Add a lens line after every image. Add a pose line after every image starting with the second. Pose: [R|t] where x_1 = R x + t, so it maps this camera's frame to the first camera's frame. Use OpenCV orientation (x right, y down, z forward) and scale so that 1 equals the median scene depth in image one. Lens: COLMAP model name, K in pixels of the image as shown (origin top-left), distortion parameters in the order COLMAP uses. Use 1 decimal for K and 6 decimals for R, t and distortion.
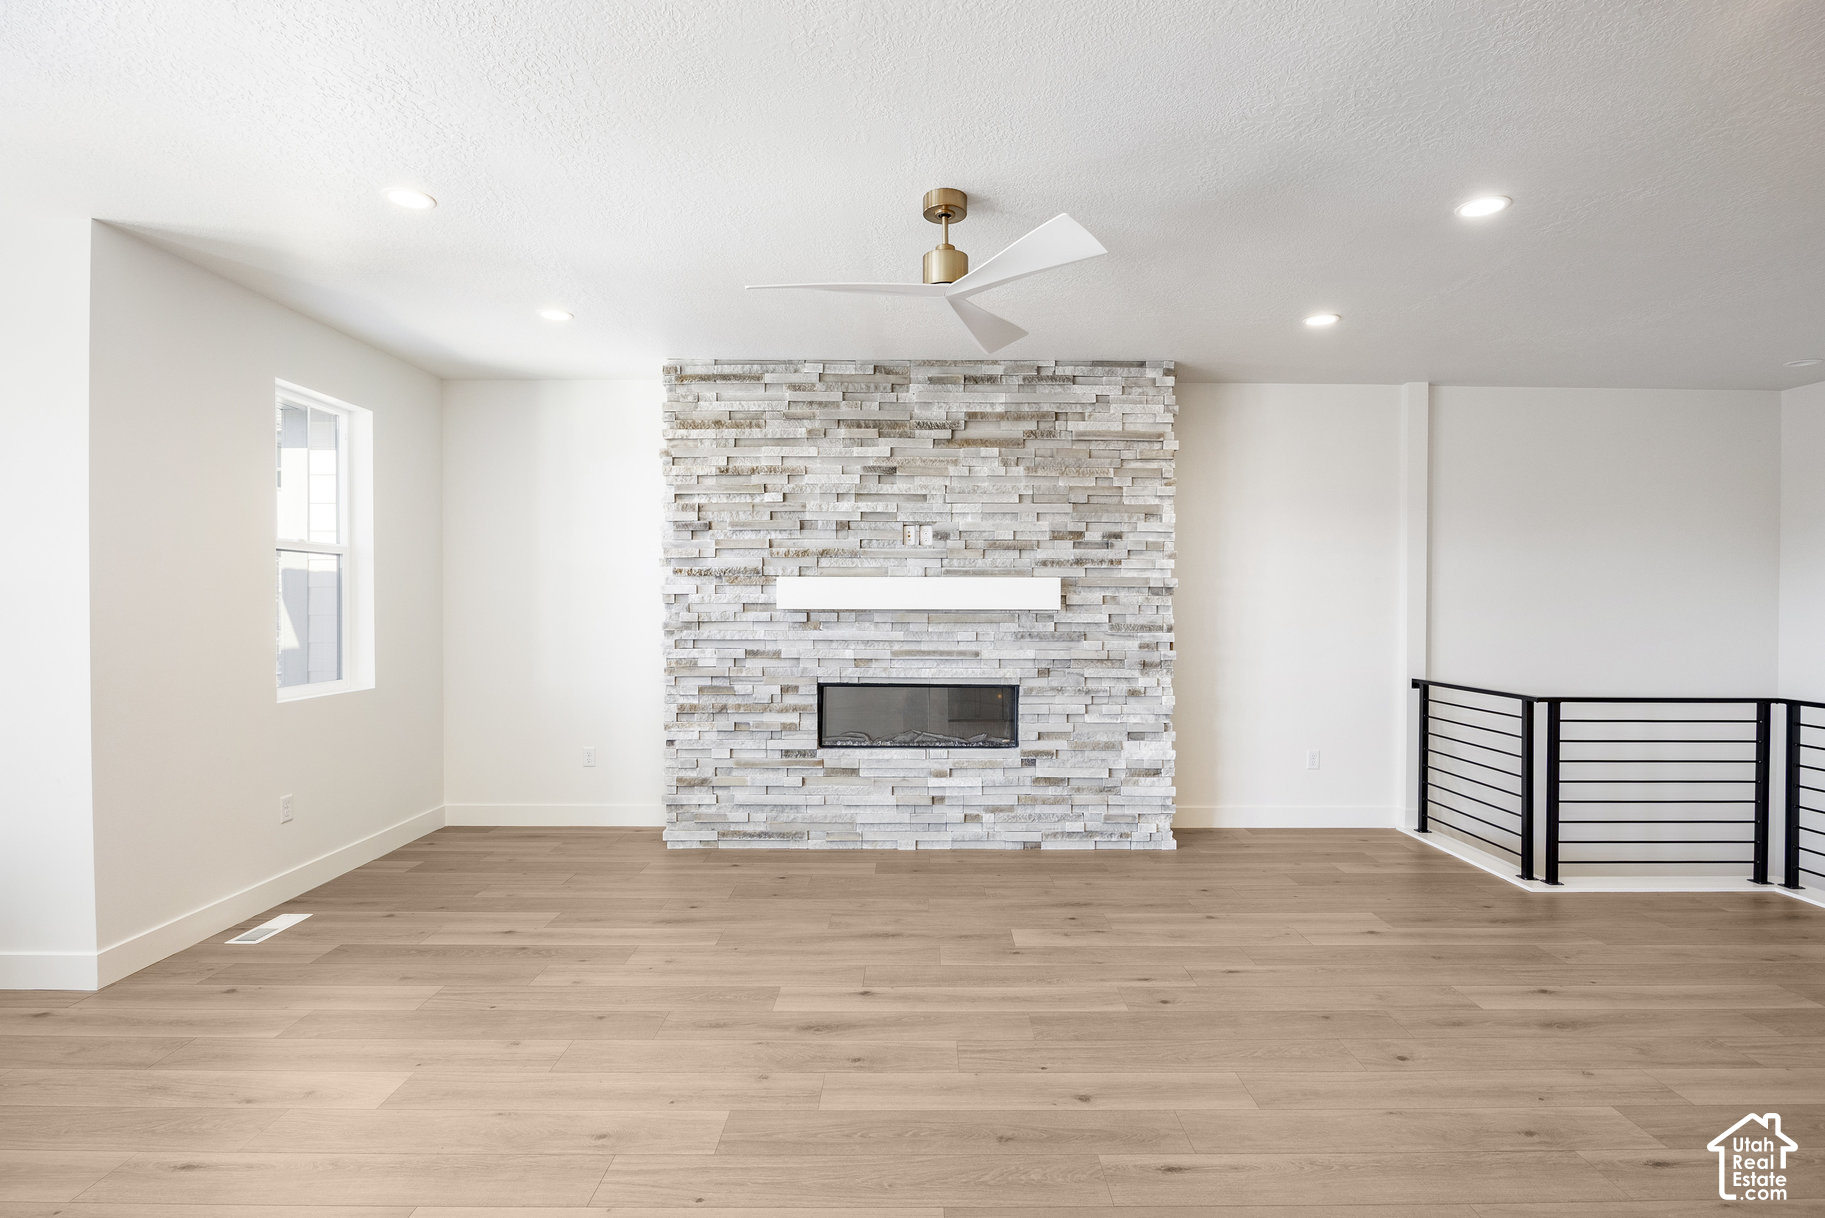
lens RADIAL K [[901.2, 0, 912.2], [0, 901.2, 610.8], [0, 0, 1]] dist [-0.009517, 0.000374]
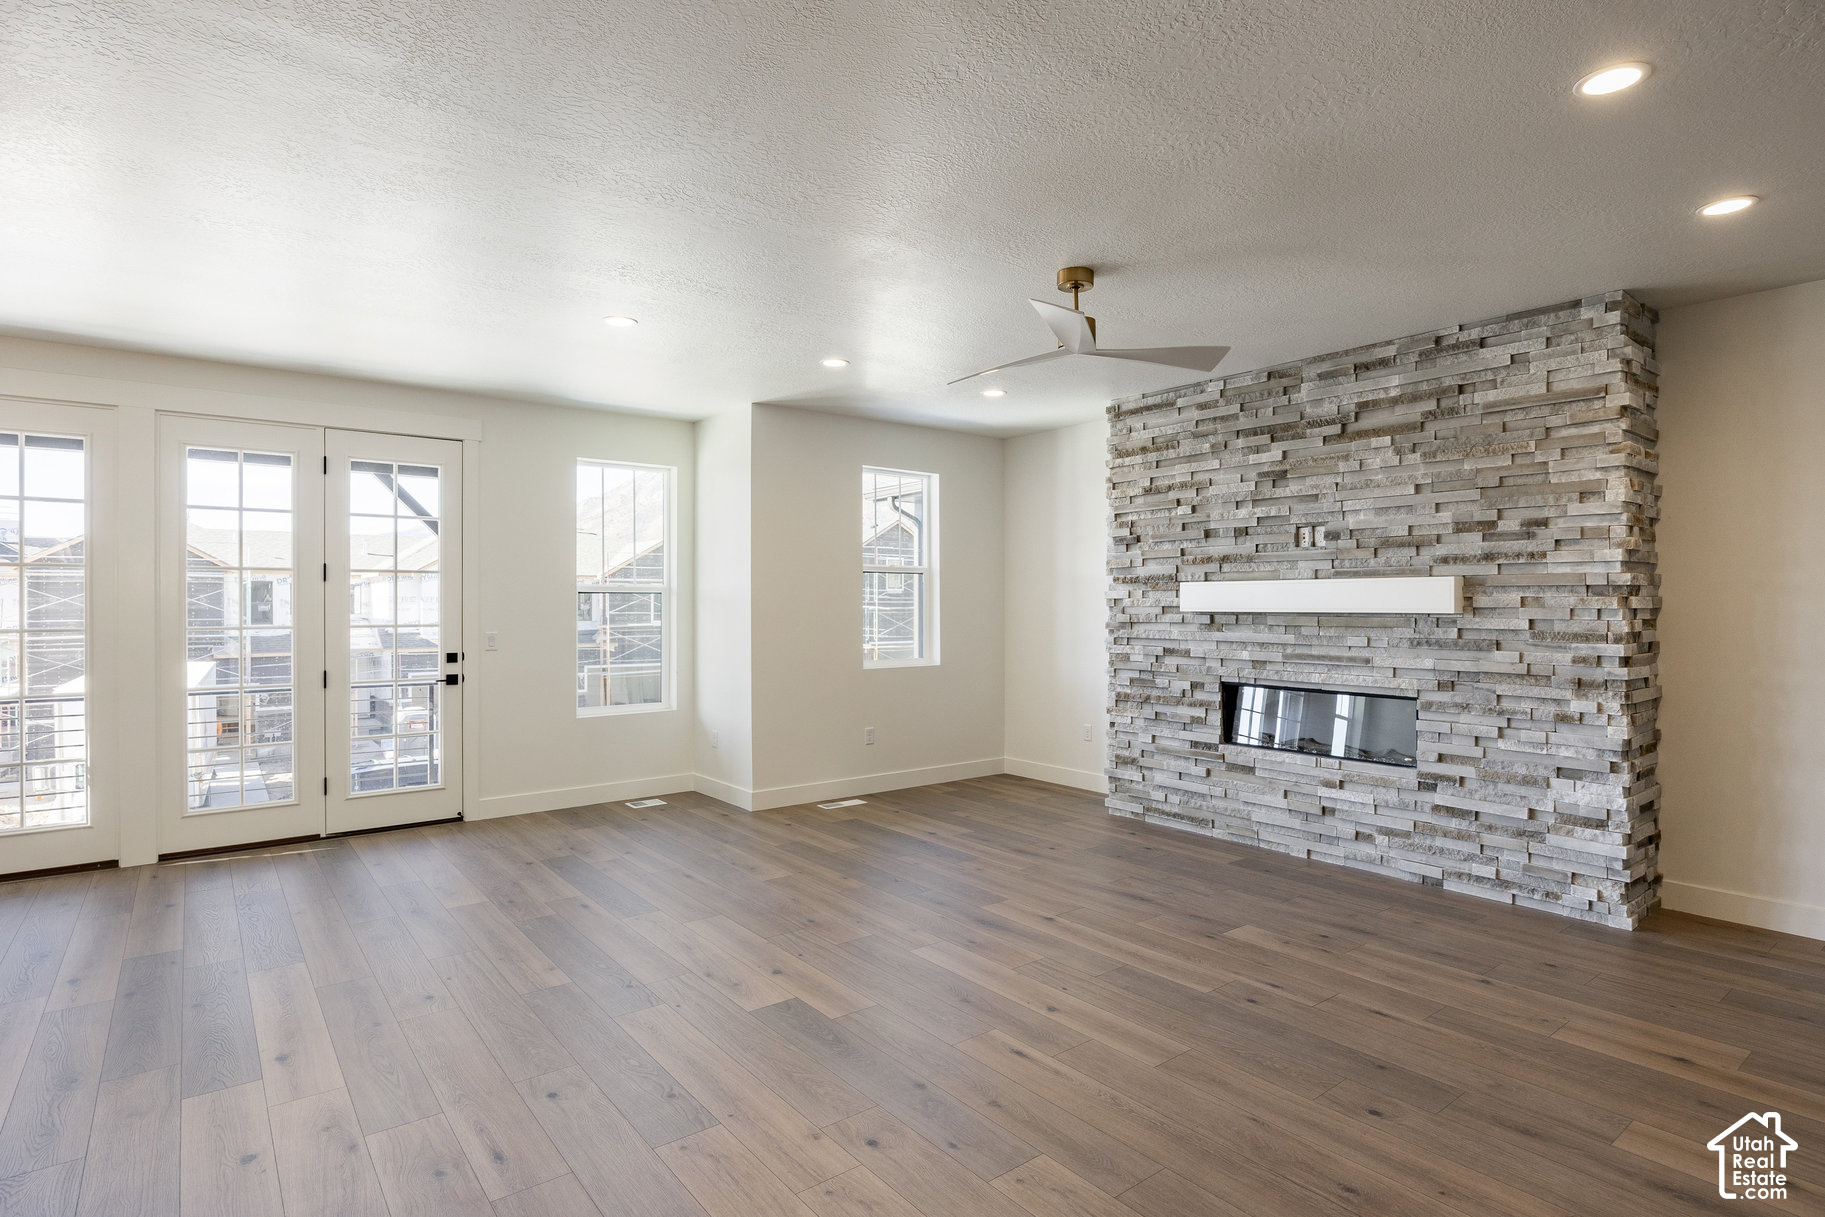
lens RADIAL K [[970.3, 0, 908.8], [0, 970.3, 605.3], [0, 0, 1]] dist [-0.000216, 0.000070]
pose [[0.599170, -0.001436, -0.800620, 0.592515], [-0.005607, 0.999966, -0.005990, -0.000686], [0.800602, 0.008078, 0.599142, 0.021657]]
